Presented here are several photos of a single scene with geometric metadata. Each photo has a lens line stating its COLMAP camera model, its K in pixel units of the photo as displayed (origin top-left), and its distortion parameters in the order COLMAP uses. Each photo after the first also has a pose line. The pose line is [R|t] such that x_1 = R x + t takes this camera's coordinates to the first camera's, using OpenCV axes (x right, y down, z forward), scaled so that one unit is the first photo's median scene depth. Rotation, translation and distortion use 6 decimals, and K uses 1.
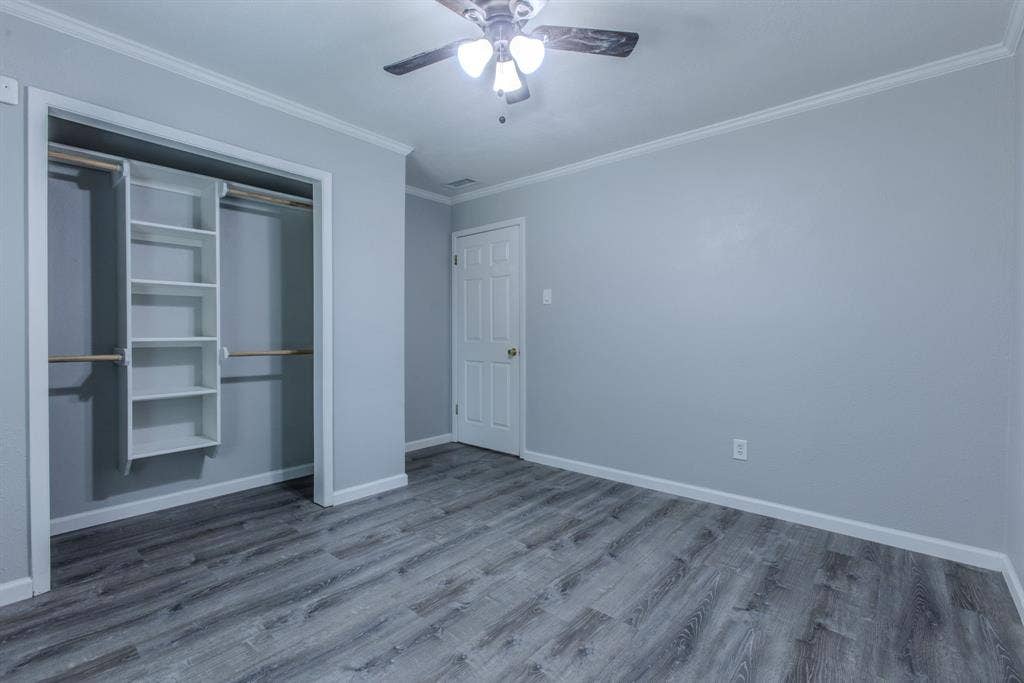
lens RADIAL K [[449.2, 0, 509.8], [0, 449.2, 336.5], [0, 0, 1]] dist [-0.001076, 0.000465]
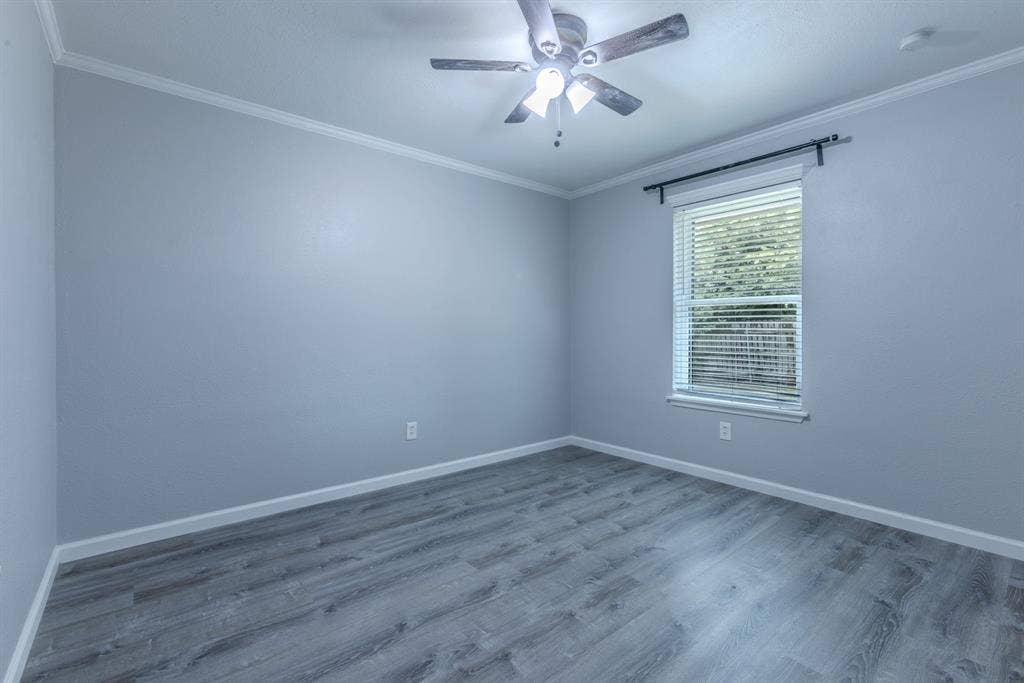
lens RADIAL K [[449.2, 0, 509.8], [0, 449.2, 336.5], [0, 0, 1]] dist [-0.001076, 0.000465]
pose [[-0.985329, -0.003609, 0.170625, -0.087273], [0.000556, 0.999703, 0.024357, -0.013311], [-0.170662, 0.024094, -0.985035, 2.015617]]
